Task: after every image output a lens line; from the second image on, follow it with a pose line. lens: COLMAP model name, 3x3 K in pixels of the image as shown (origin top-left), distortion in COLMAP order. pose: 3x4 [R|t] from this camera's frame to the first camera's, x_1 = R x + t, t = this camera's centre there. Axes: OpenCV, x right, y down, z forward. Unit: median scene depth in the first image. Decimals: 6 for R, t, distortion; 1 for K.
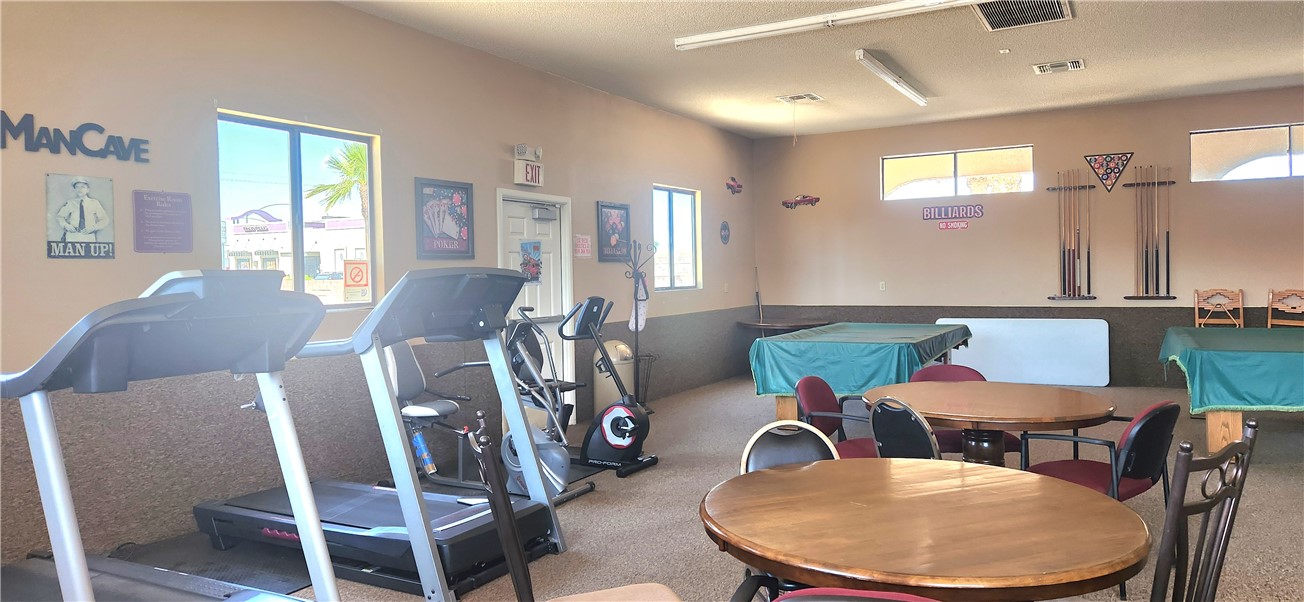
lens RADIAL K [[860.9, 0, 658.9], [0, 860.9, 297.1], [0, 0, 1]] dist [-0.000204, -0.001017]
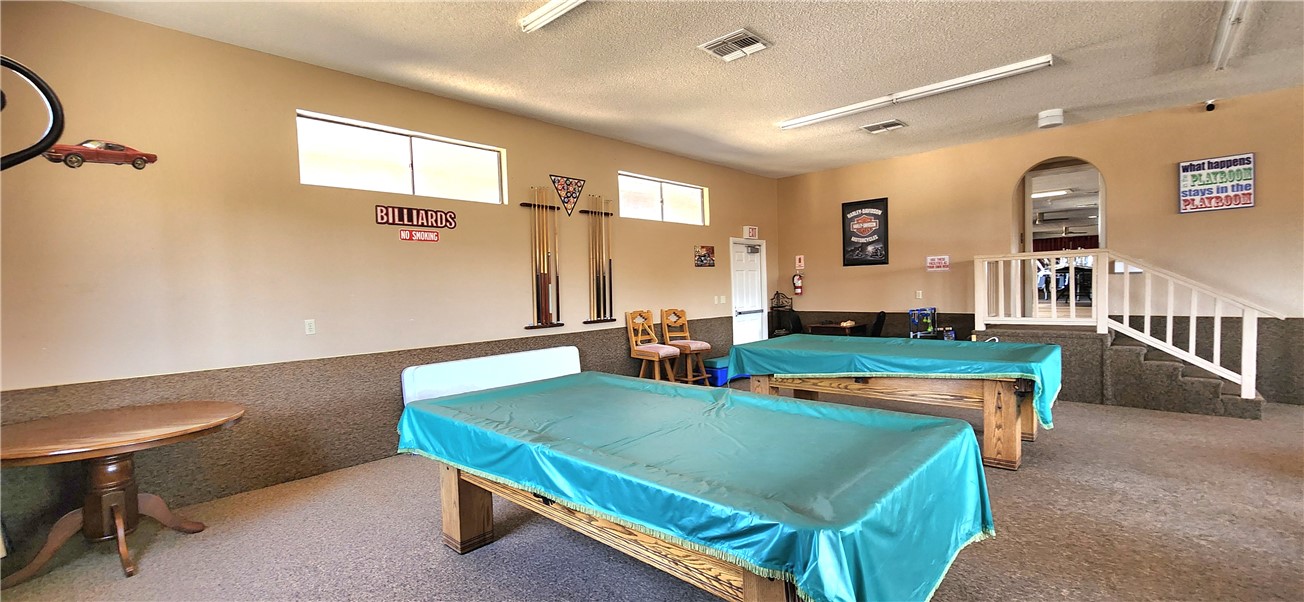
lens RADIAL K [[543.1, 0, 658.8], [0, 543.1, 302.3], [0, 0, 1]] dist [0.000460, 0.000205]
pose [[0.231332, -0.014899, 0.972761, -0.060529], [0.054112, 0.998532, 0.002425, -0.020776], [-0.971369, 0.052077, 0.231798, 0.795279]]
